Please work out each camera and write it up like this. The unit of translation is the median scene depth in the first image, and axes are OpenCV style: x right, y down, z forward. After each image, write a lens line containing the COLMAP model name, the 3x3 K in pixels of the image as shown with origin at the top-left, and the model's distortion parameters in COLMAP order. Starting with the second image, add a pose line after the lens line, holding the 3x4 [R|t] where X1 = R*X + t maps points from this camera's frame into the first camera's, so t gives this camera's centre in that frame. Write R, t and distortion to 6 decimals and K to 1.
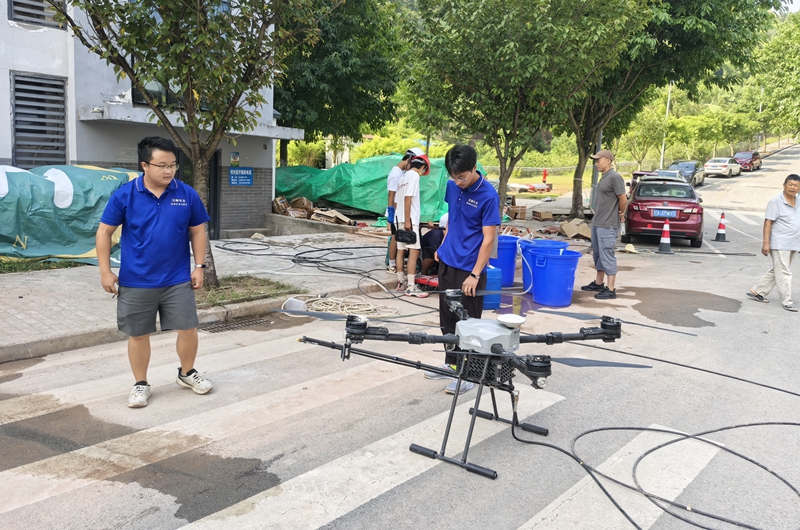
lens RADIAL K [[612.3, 0, 401.8], [0, 612.3, 244.6], [0, 0, 1]] dist [0.063075, -0.002232]
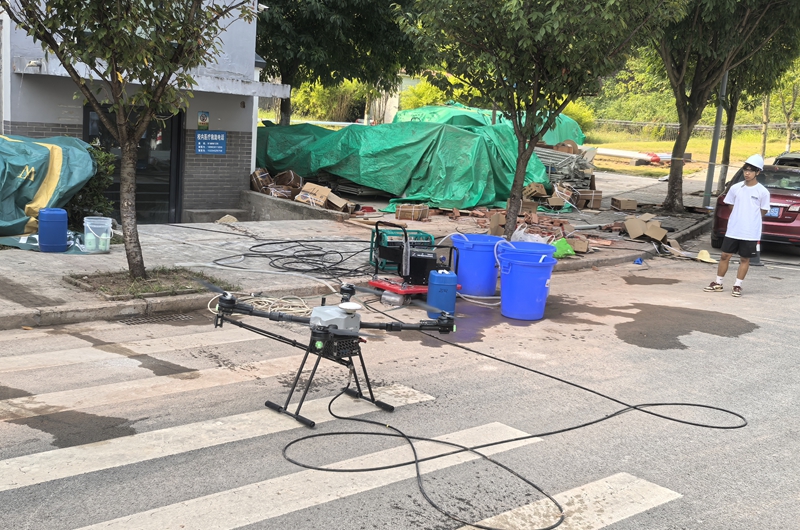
lens RADIAL K [[958.4, 0, 400.0], [0, 958.4, 265.0], [0, 0, 1]] dist [0.090737, 0.036240]
pose [[0.992801, 0.046233, -0.110489, 0.159016], [-0.042141, 0.998347, 0.039085, -0.016470], [0.112113, -0.034147, 0.993109, -0.260726]]
